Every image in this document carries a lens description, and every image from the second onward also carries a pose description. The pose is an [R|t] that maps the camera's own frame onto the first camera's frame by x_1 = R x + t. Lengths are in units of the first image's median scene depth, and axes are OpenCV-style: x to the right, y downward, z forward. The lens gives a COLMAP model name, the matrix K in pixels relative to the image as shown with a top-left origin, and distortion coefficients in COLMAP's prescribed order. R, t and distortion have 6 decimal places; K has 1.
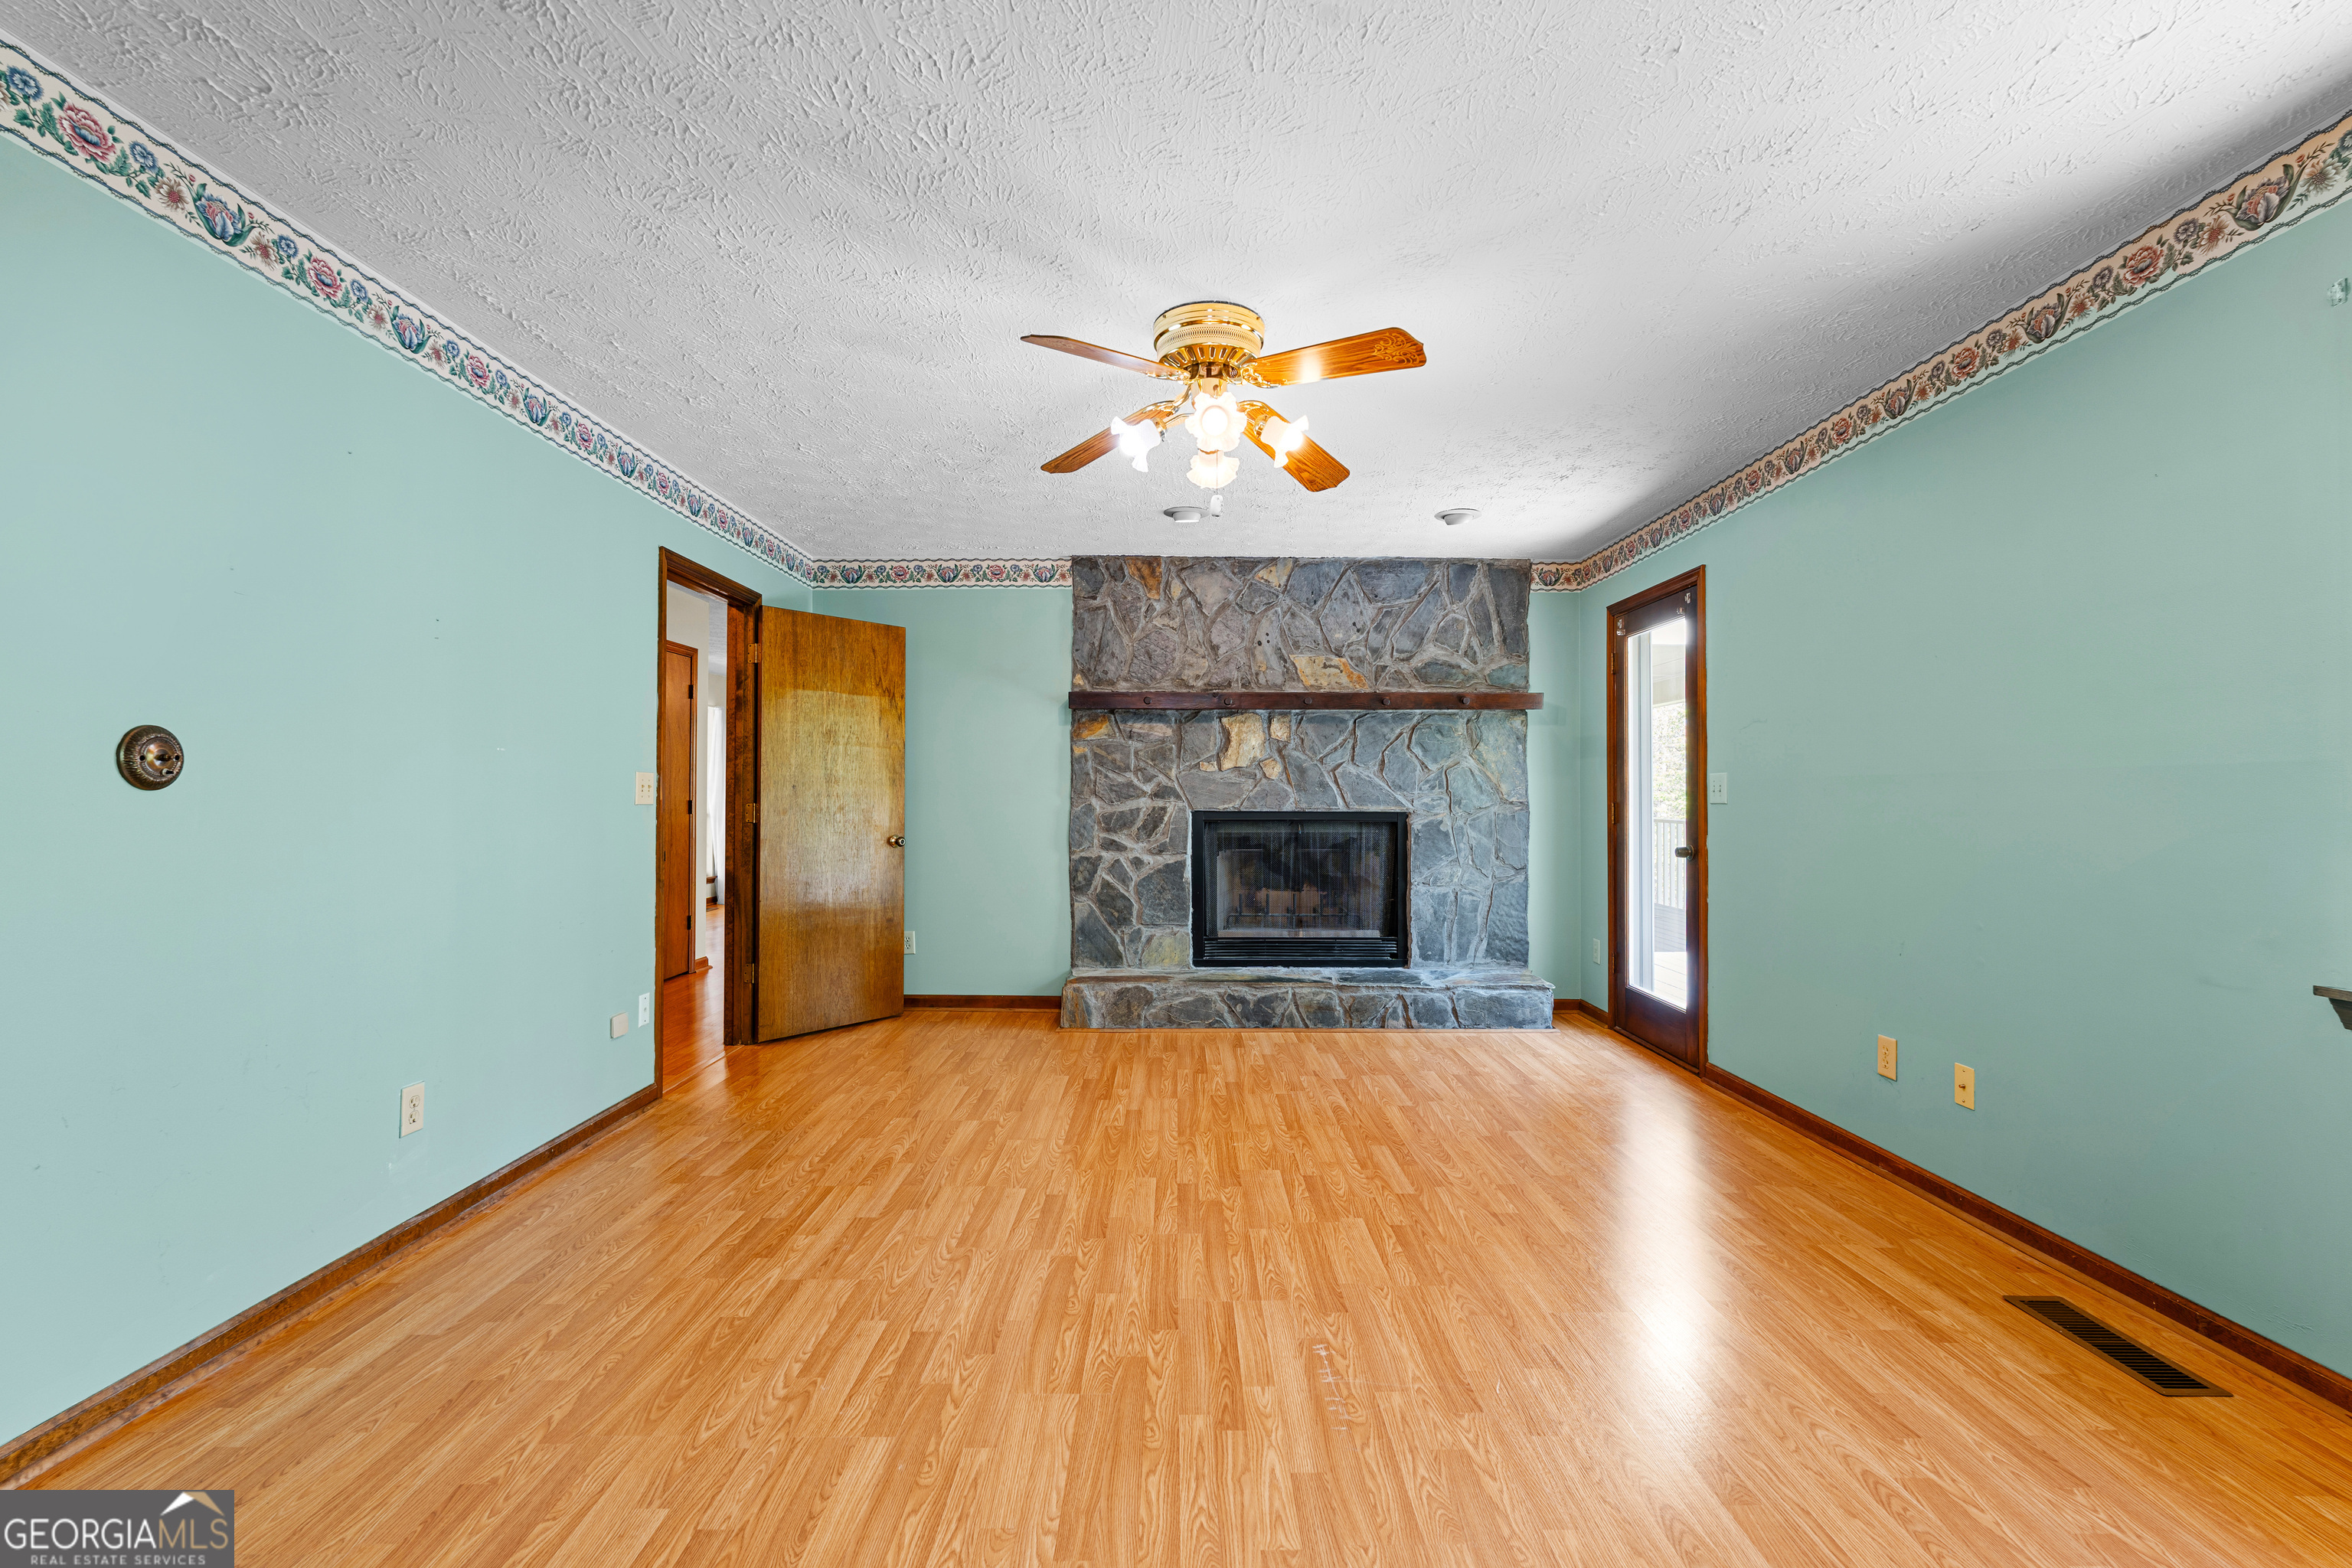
lens RADIAL K [[1026.8, 0, 1164.3], [0, 1026.8, 788.5], [0, 0, 1]] dist [-0.006675, 0.001609]
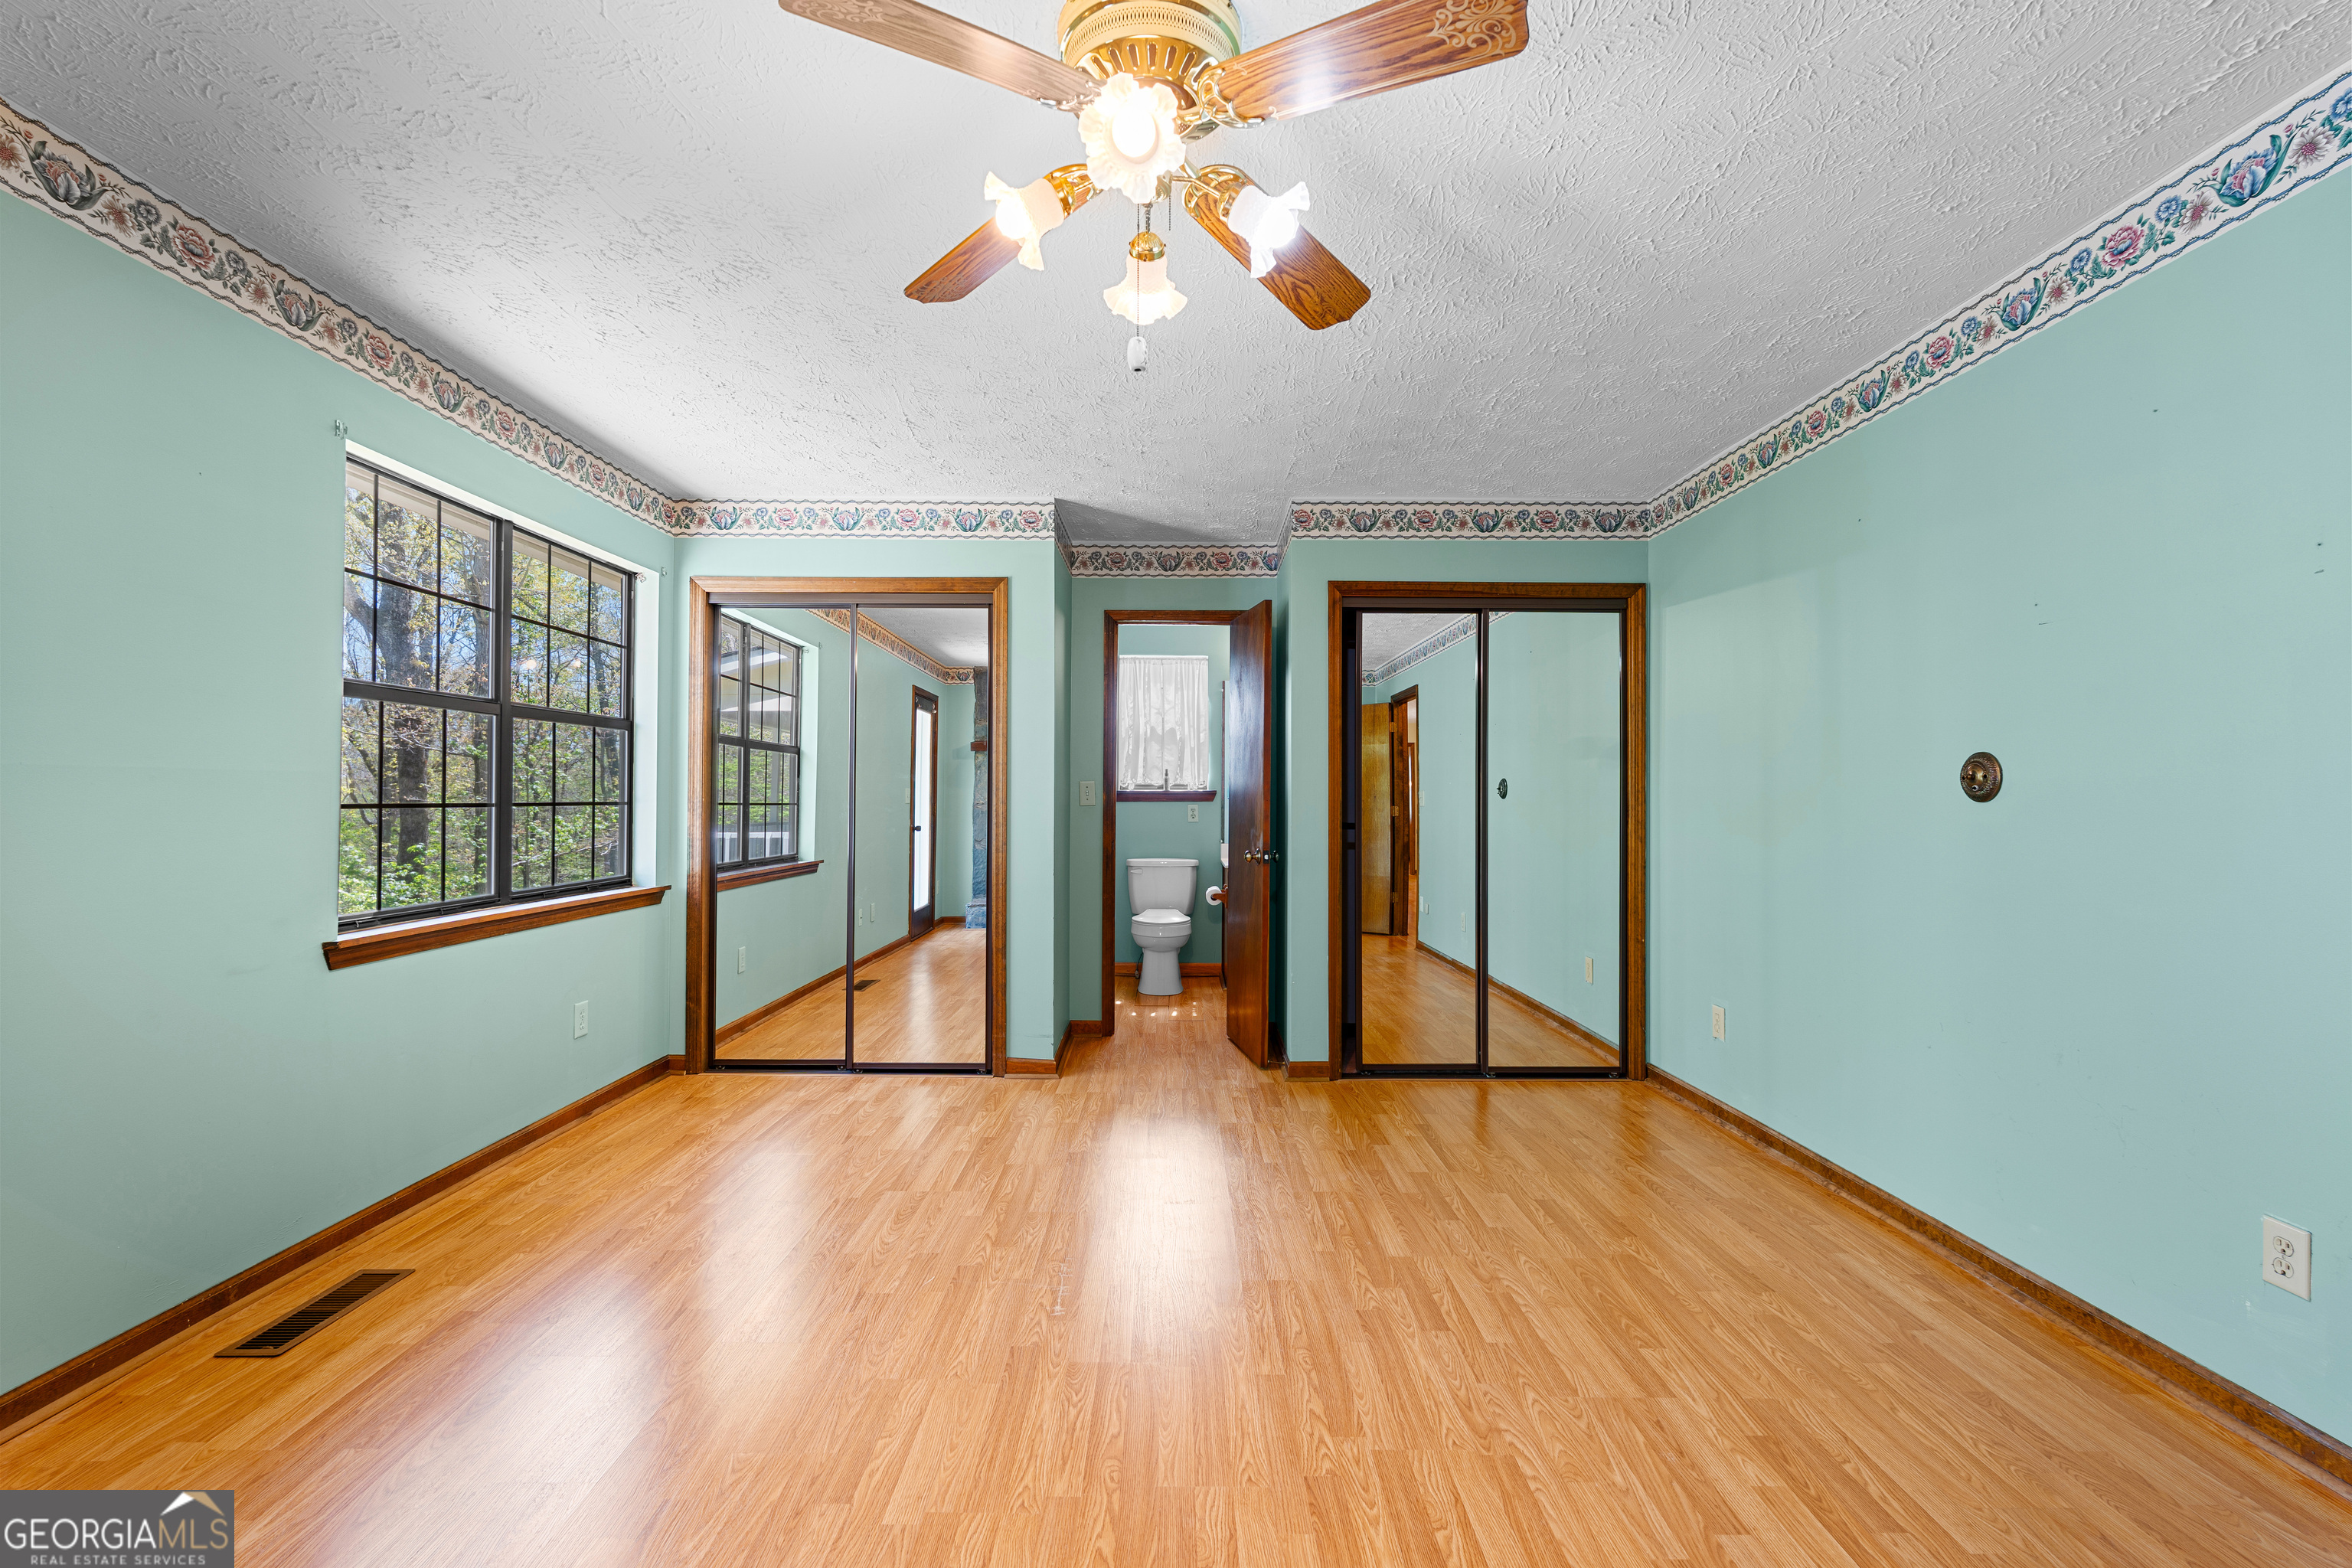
lens RADIAL K [[1026.8, 0, 1183.2], [0, 1026.8, 788.5], [0, 0, 1]] dist [-0.006675, 0.001609]
pose [[-0.999795, -0.004511, -0.019745, 0.040357], [-0.004156, 0.999830, -0.017957, 0.010025], [0.019823, -0.017872, -0.999644, 1.915064]]
